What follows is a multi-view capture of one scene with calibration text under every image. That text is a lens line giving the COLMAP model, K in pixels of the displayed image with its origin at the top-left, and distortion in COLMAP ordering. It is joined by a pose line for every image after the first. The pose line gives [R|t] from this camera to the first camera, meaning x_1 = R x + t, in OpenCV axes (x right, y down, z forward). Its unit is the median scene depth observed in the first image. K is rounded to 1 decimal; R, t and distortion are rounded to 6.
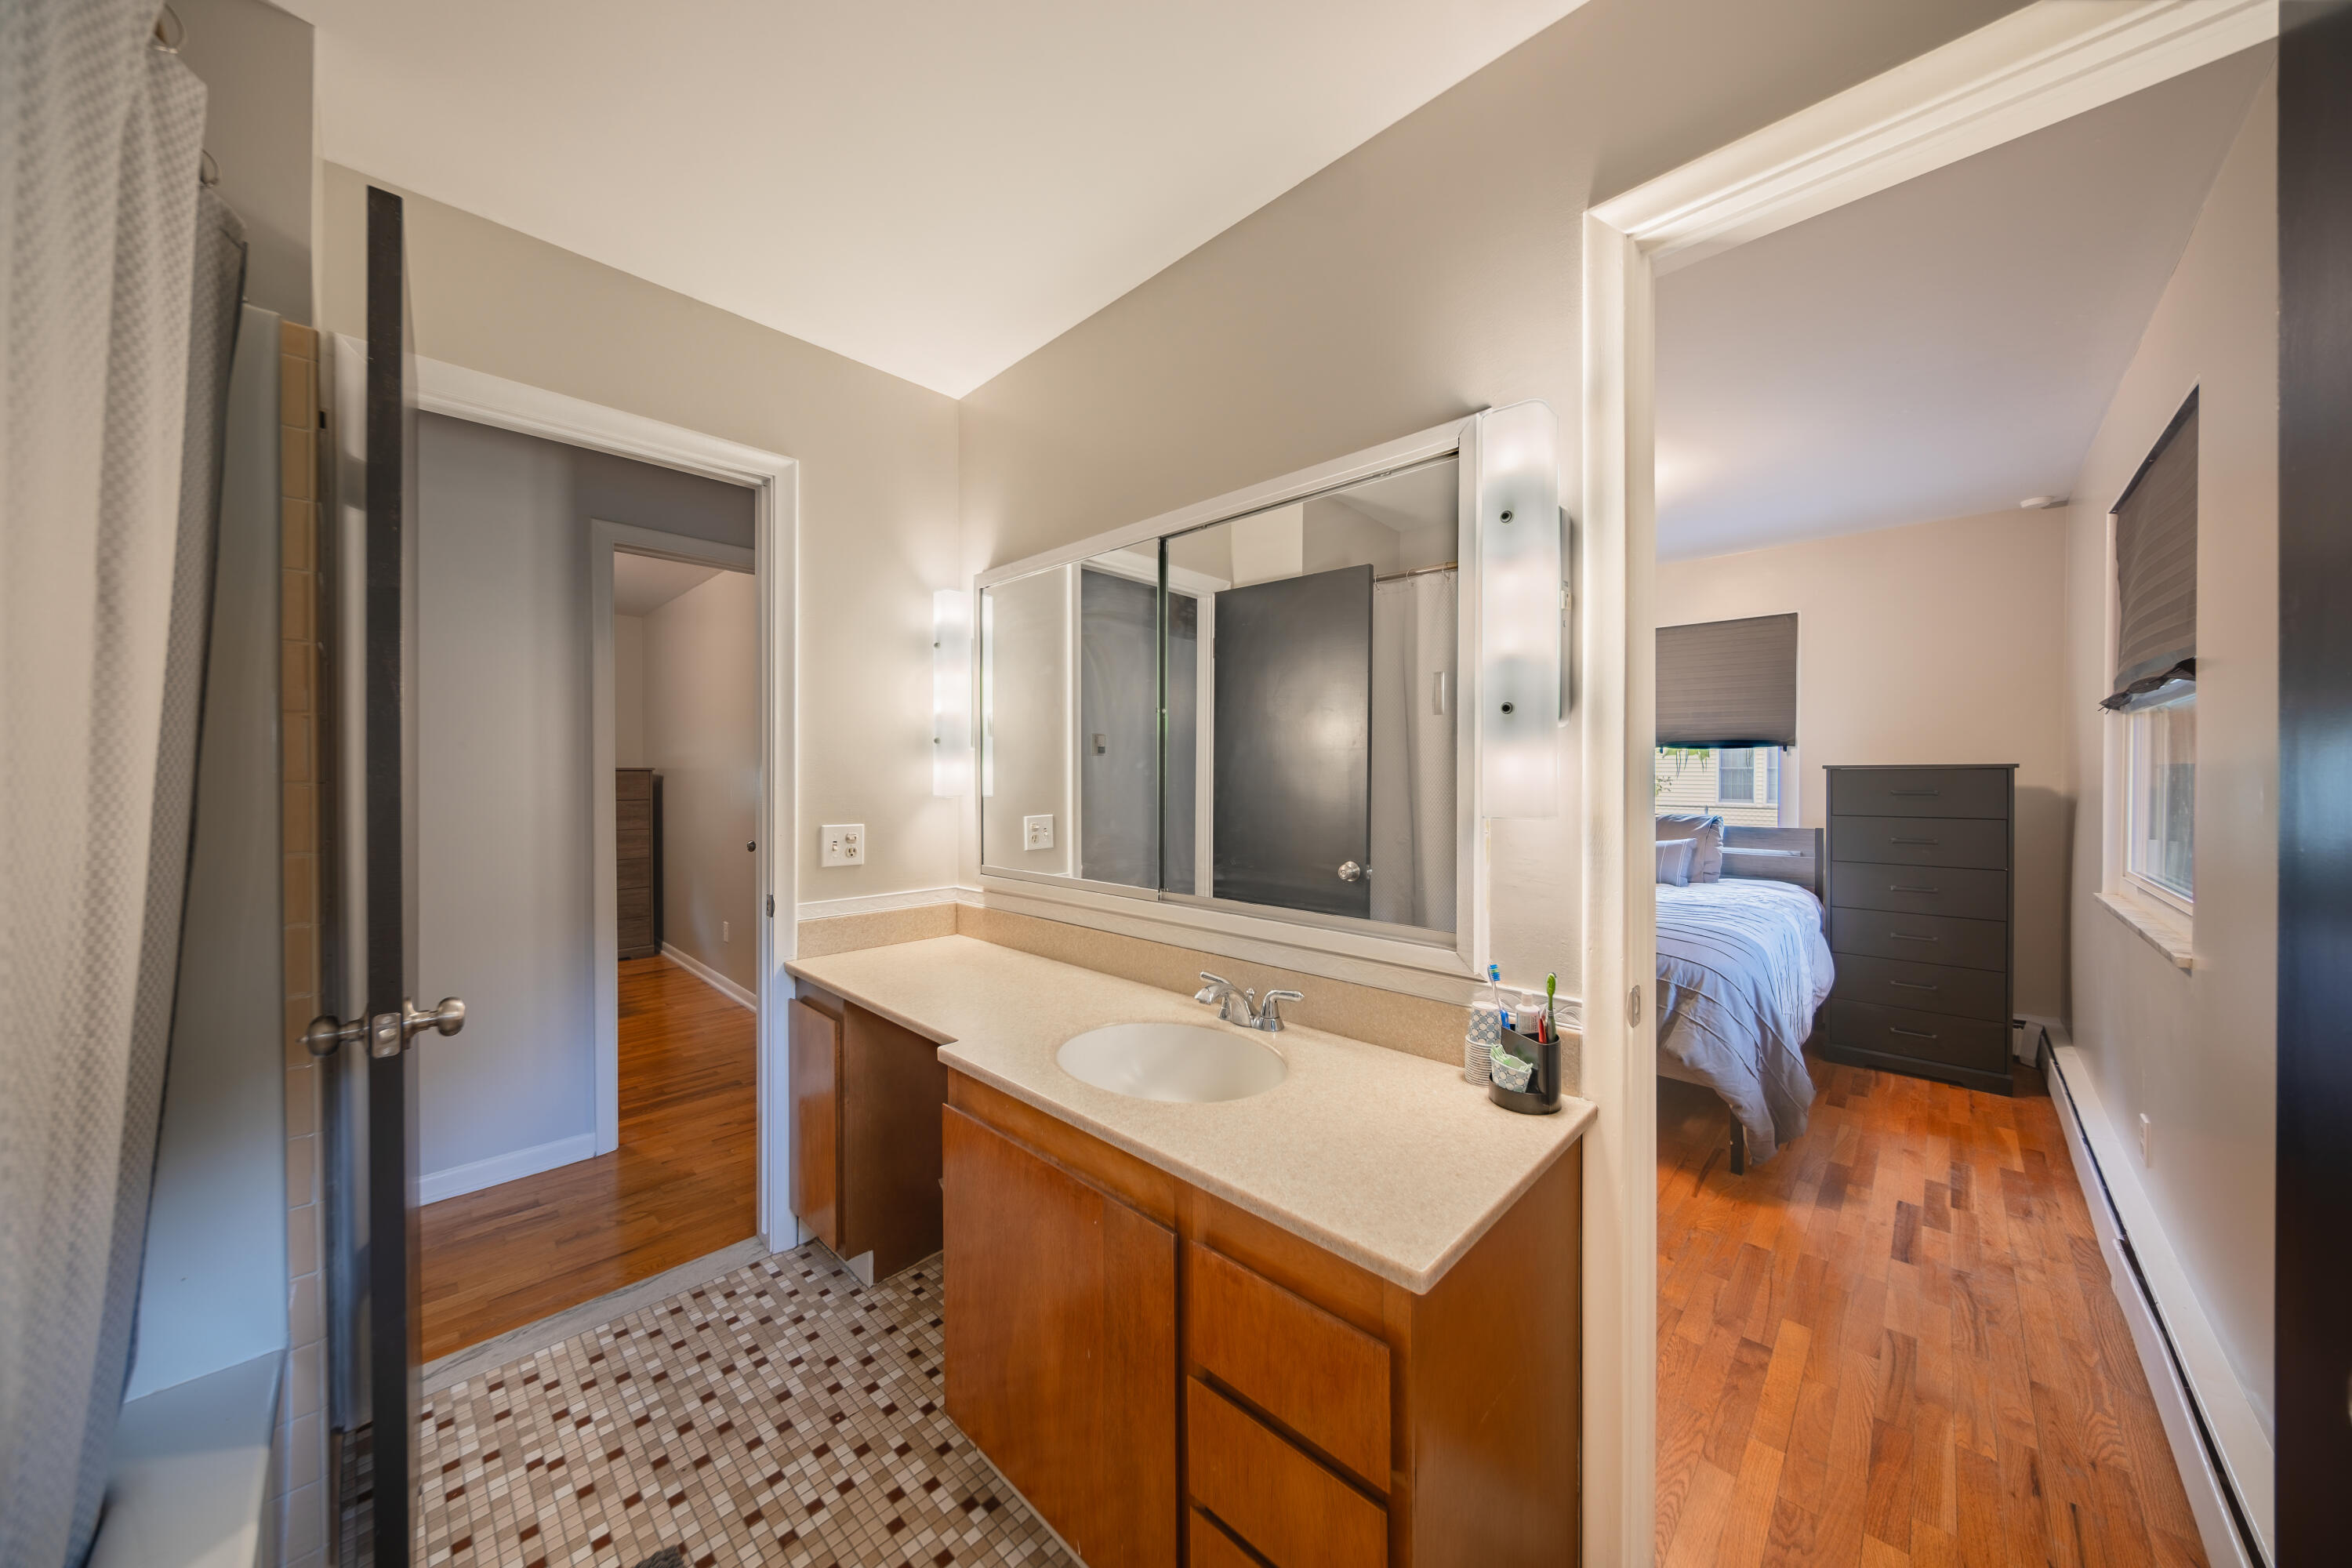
lens RADIAL K [[788.4, 0, 1186.2], [0, 788.4, 780.0], [0, 0, 1]] dist [-0.001682, -0.000457]
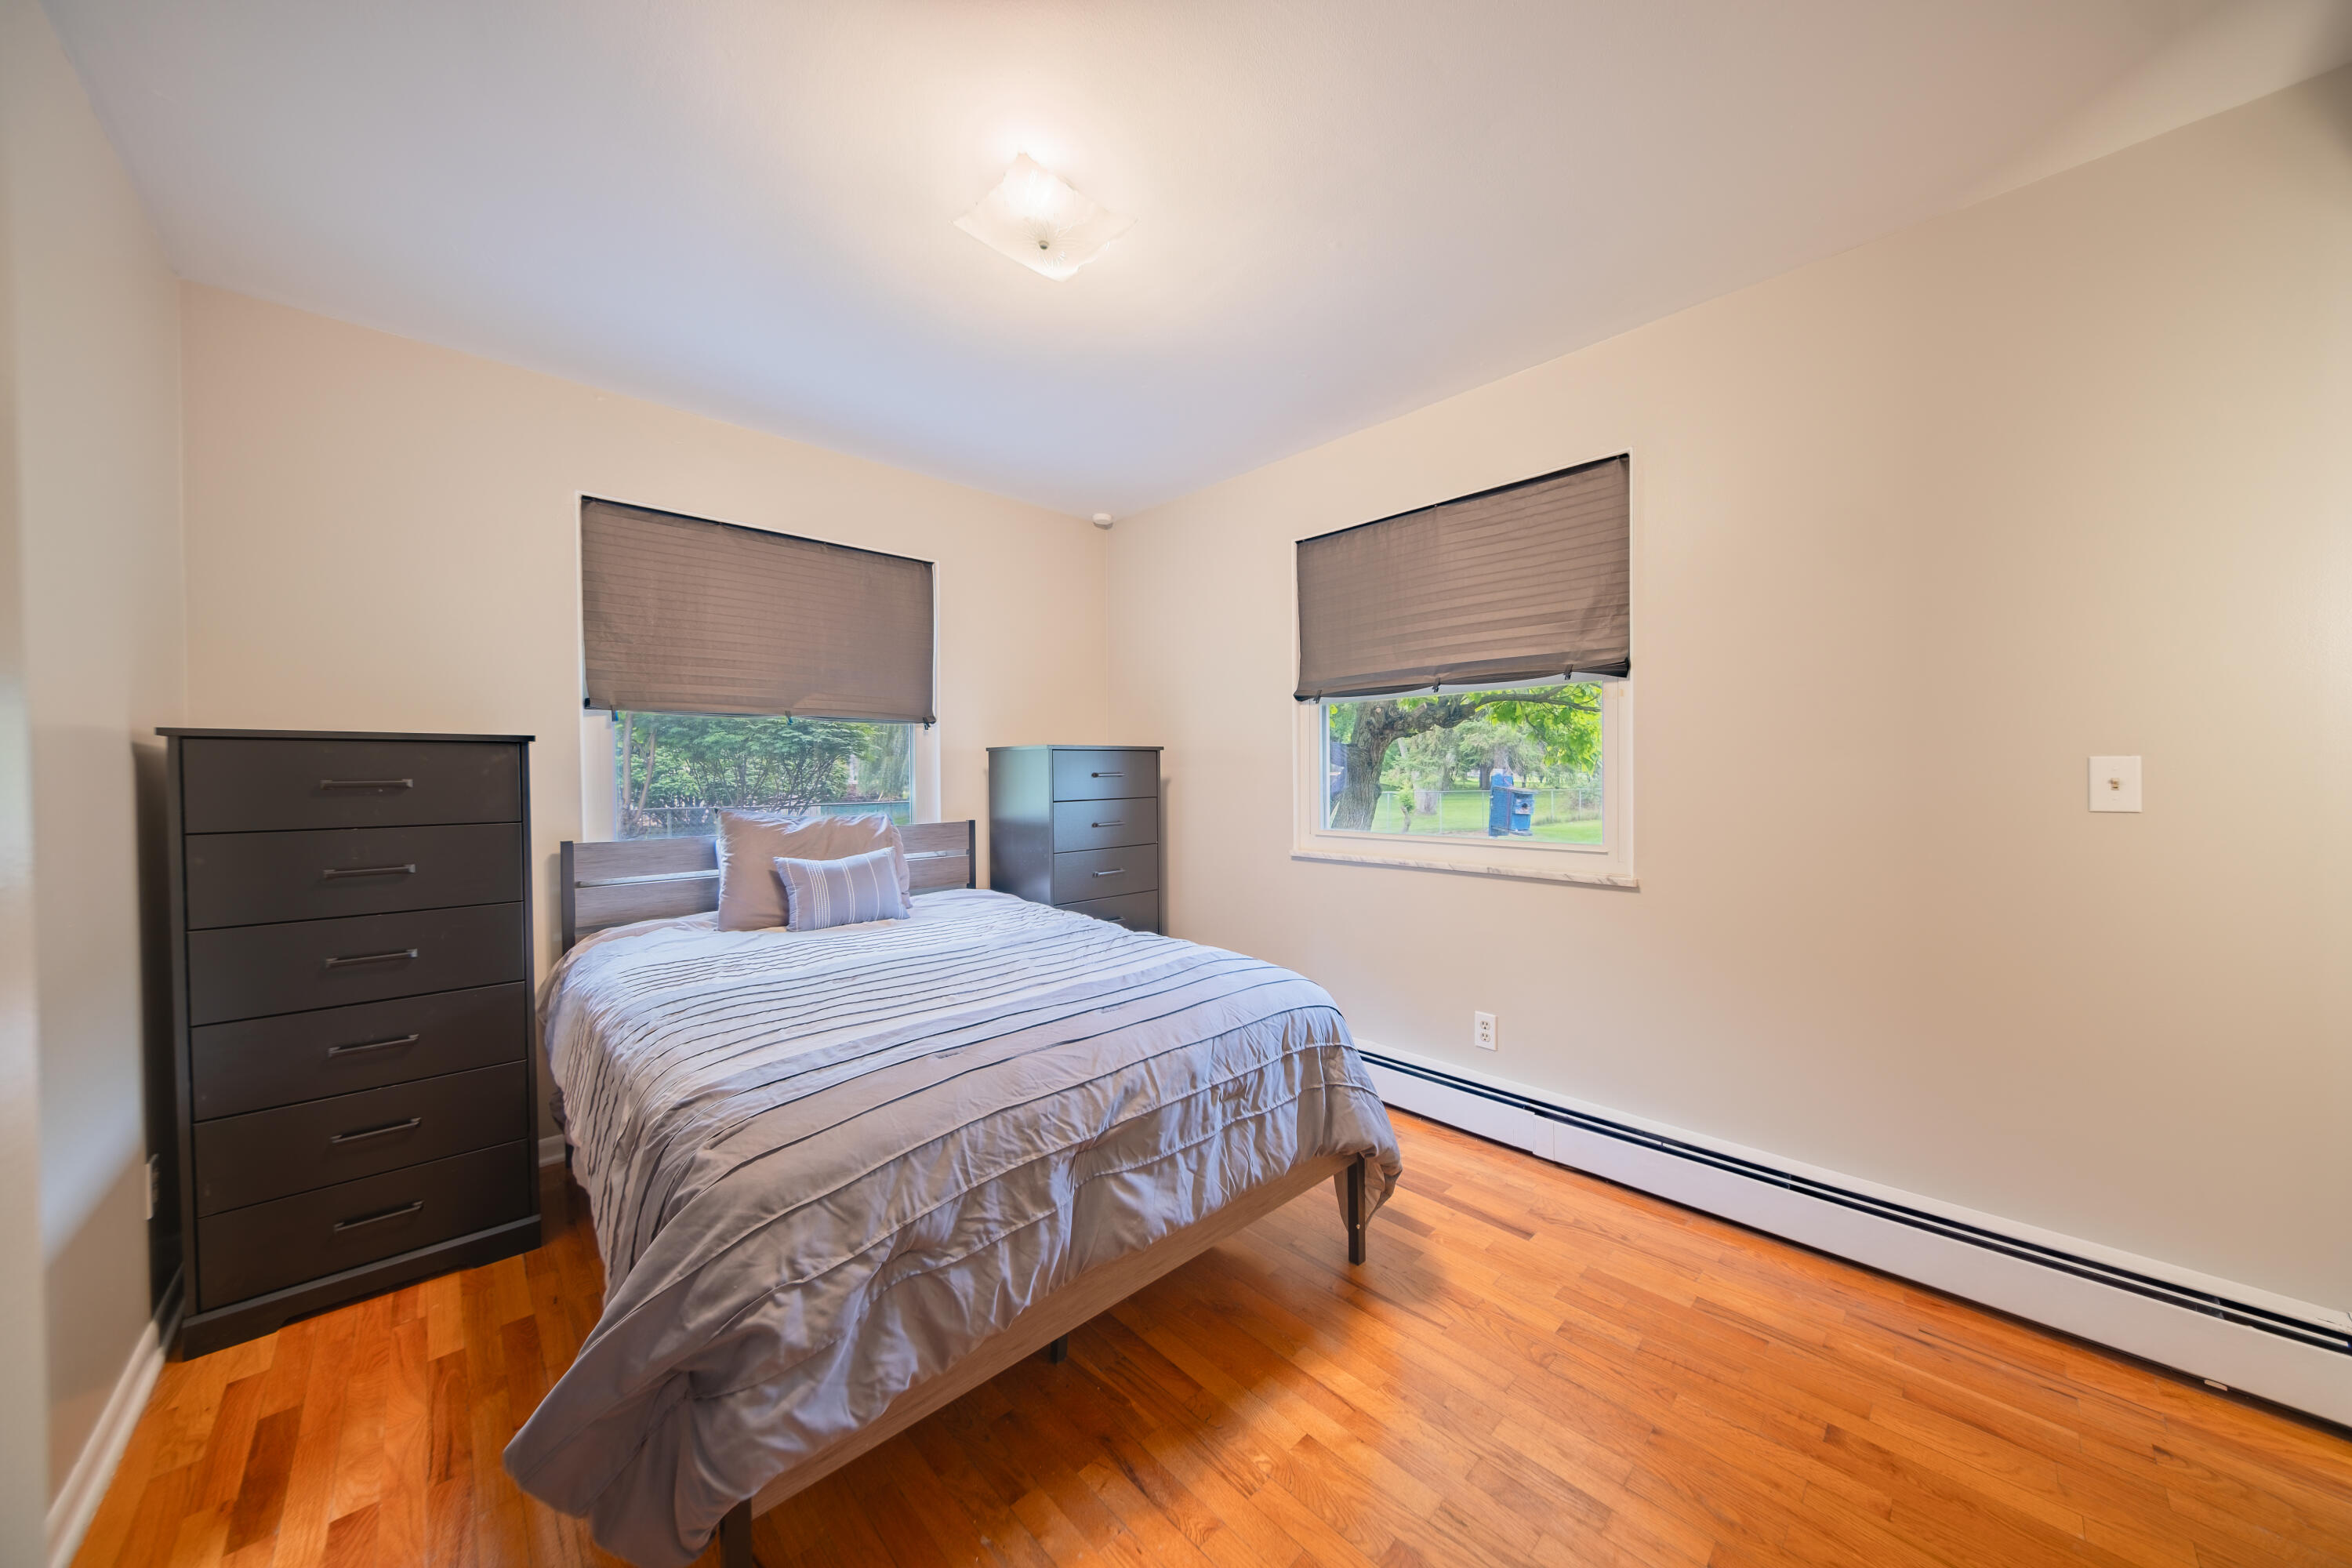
lens RADIAL K [[788.4, 0, 1186.2], [0, 788.4, 780.0], [0, 0, 1]] dist [-0.001682, -0.000457]
pose [[0.041986, -0.012136, 0.999045, -0.061846], [0.017923, 0.999774, 0.011392, 0.016087], [-0.998957, 0.017428, 0.042194, 1.004516]]
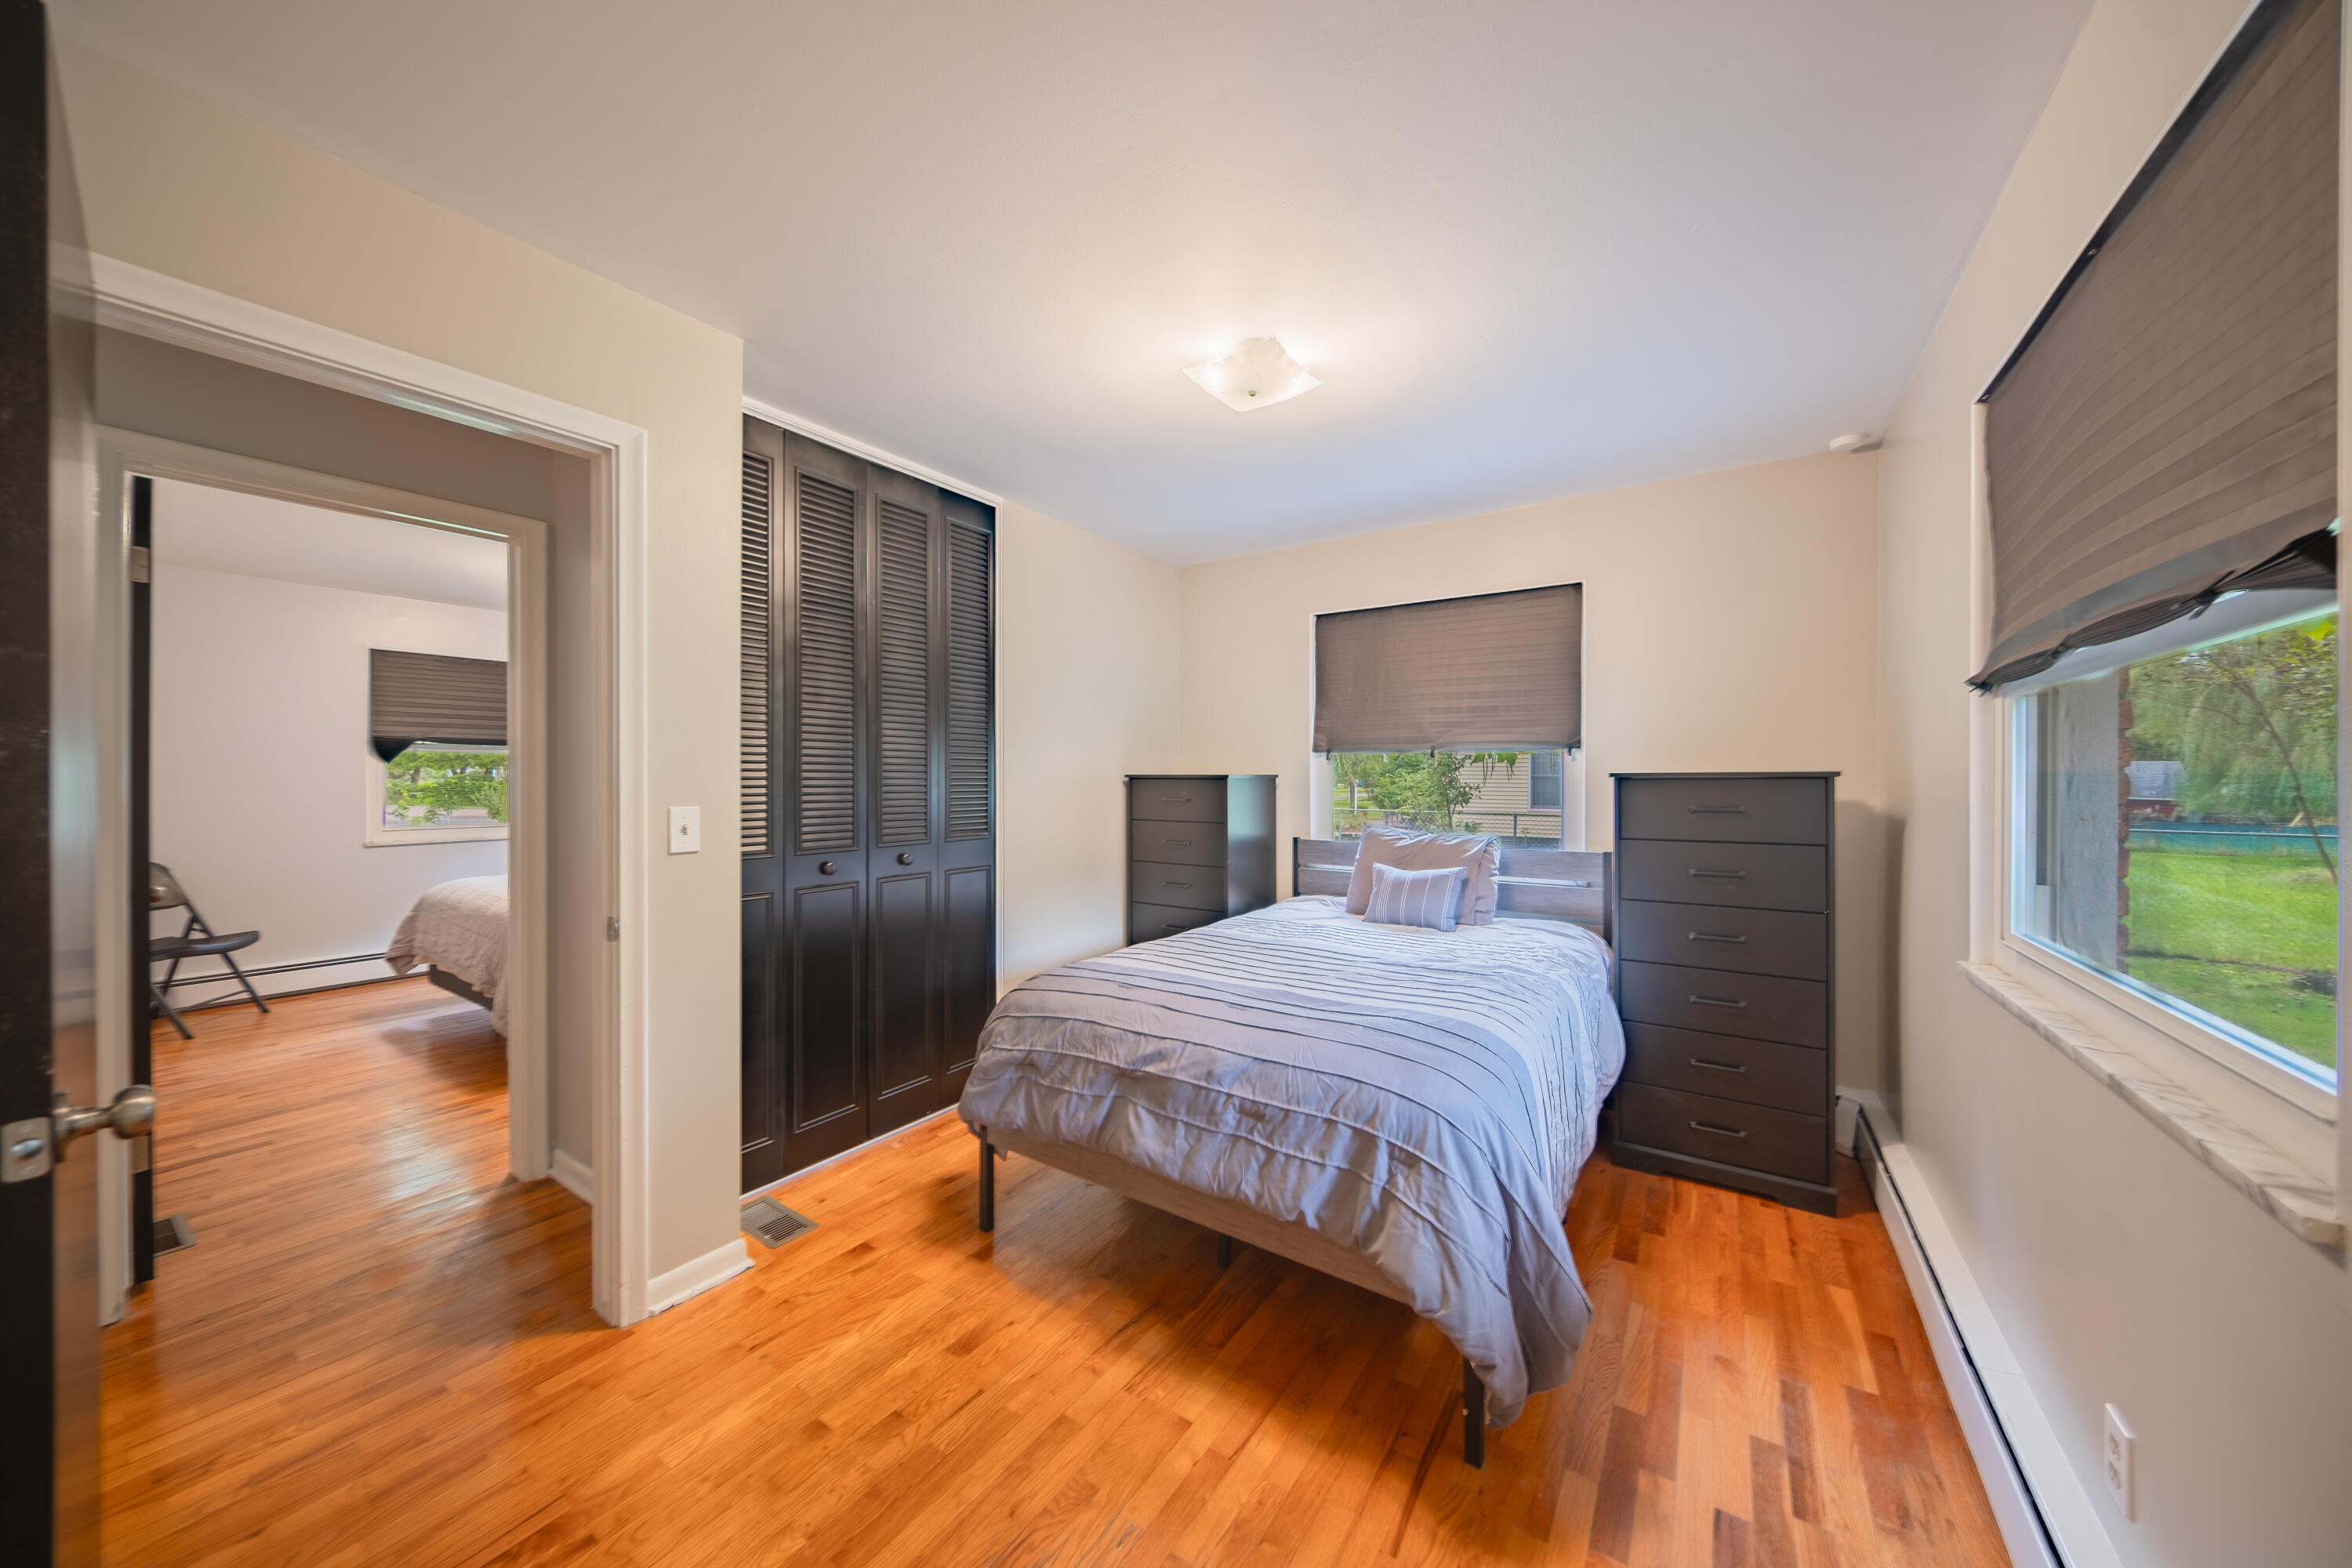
lens RADIAL K [[788.4, 0, 1186.2], [0, 788.4, 780.0], [0, 0, 1]] dist [-0.001682, -0.000457]
pose [[0.984911, -0.000016, 0.173064, 0.341965], [0.001392, 0.999968, -0.007829, -0.008129], [-0.173058, 0.007951, 0.984879, 0.401032]]
